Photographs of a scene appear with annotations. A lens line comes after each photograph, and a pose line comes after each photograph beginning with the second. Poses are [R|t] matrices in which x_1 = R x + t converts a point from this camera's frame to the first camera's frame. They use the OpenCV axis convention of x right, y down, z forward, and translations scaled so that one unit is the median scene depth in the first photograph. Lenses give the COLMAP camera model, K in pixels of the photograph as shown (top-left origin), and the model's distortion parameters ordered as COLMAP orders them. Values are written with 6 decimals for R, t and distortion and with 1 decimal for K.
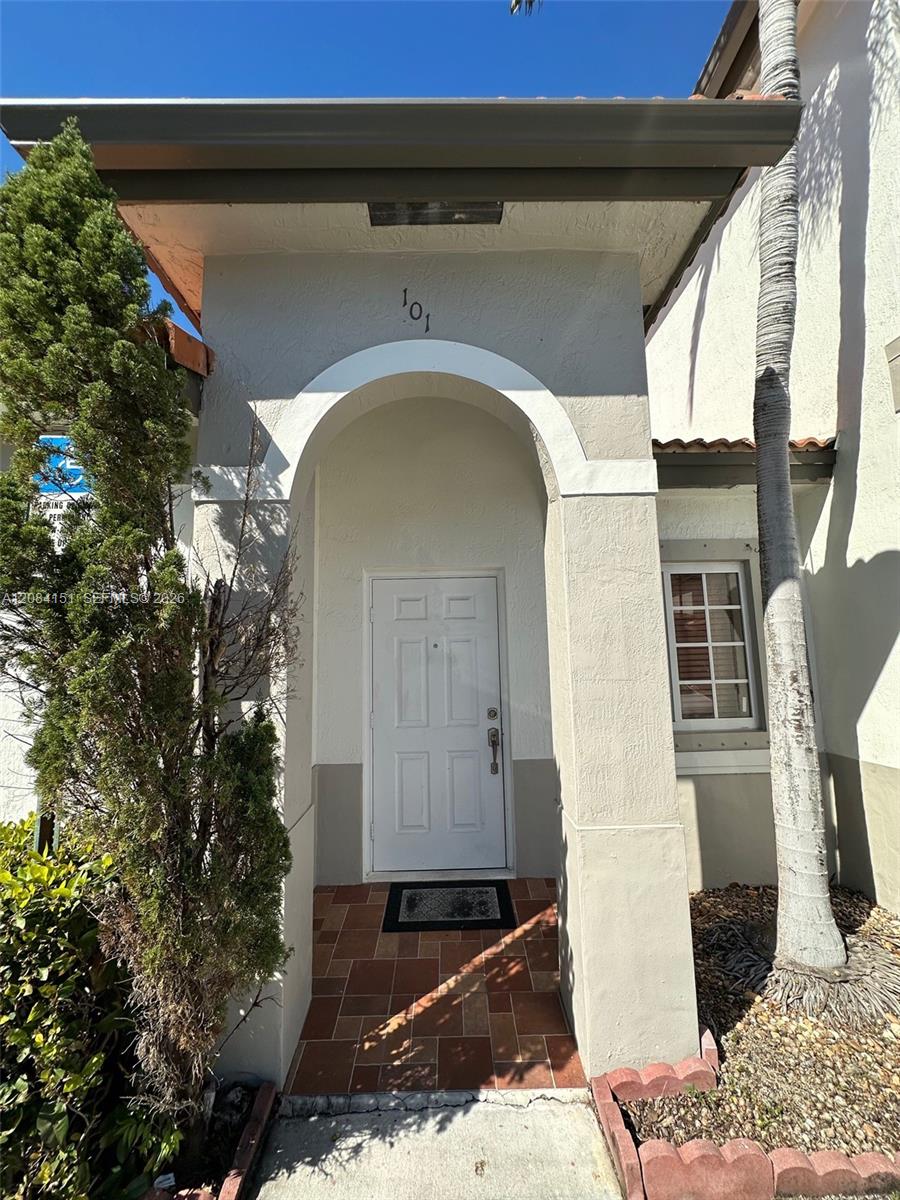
lens RADIAL K [[471.9, 0, 450.0], [0, 471.9, 600.0], [0, 0, 1]] dist [0.014817, 0.000067]
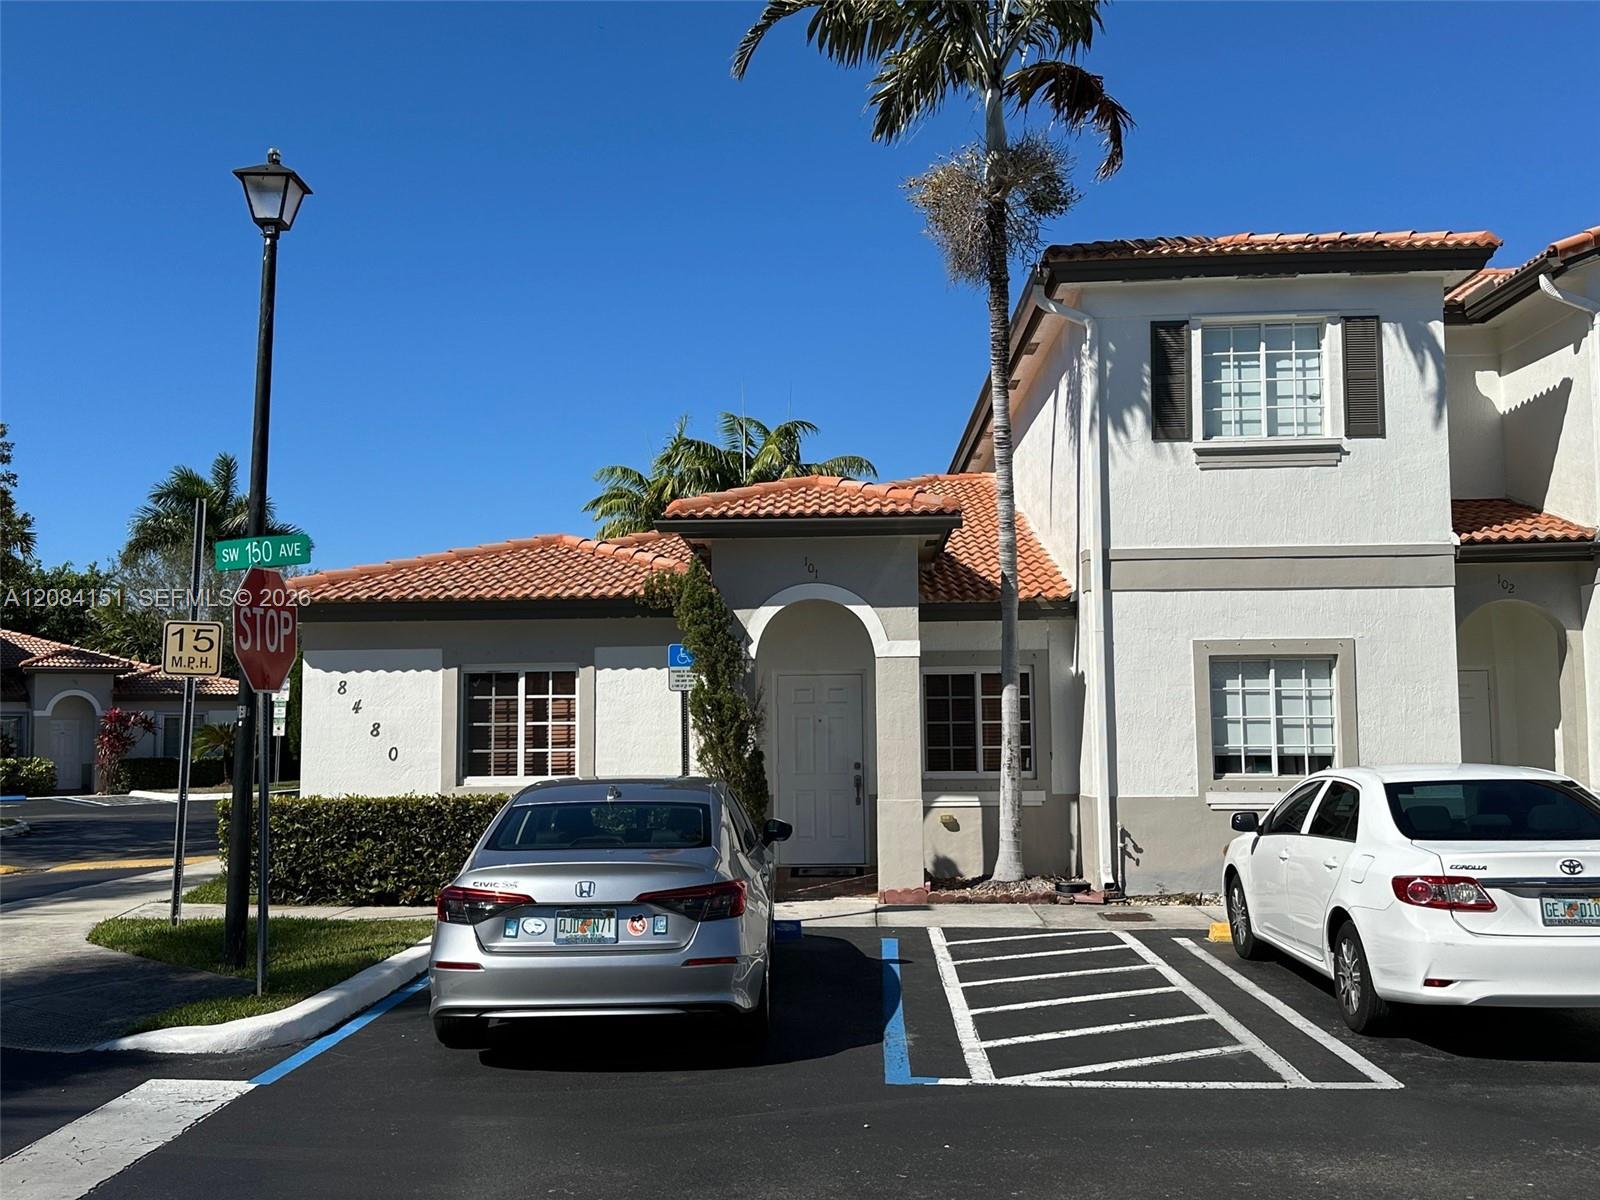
lens RADIAL K [[1527.6, 0, 800.0], [0, 1527.6, 600.0], [0, 0, 1]] dist [0.135870, -0.000005]
pose [[0.998898, 0.006663, -0.046460, 0.171946], [-0.004832, 0.999211, 0.039412, -0.636665], [0.046686, -0.039145, 0.998142, -5.107151]]
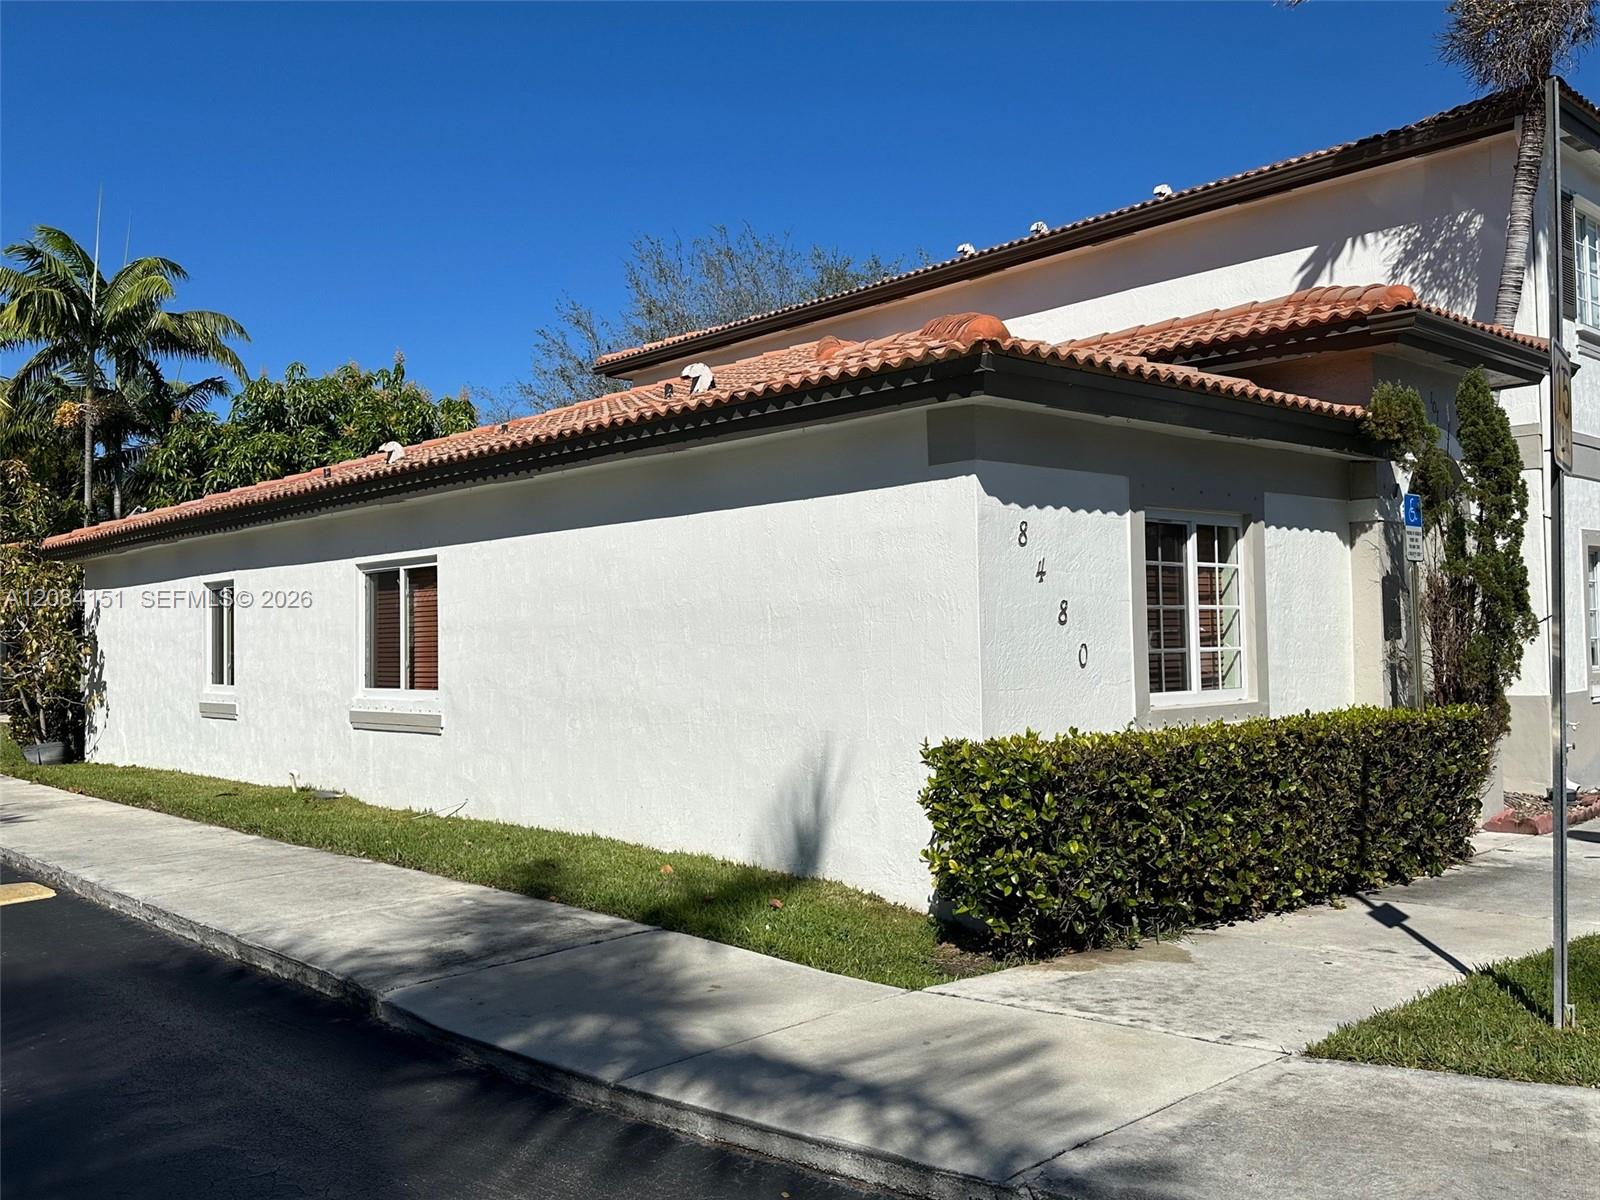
lens RADIAL K [[1397.2, 0, 800.0], [0, 1397.2, 600.0], [0, 0, 1]] dist [0.010249, 0.003668]
pose [[0.746288, 0.024510, 0.665172, -4.218789], [-0.071649, 0.996473, 0.043670, -0.002963], [-0.661755, -0.080249, 0.745413, -1.055120]]
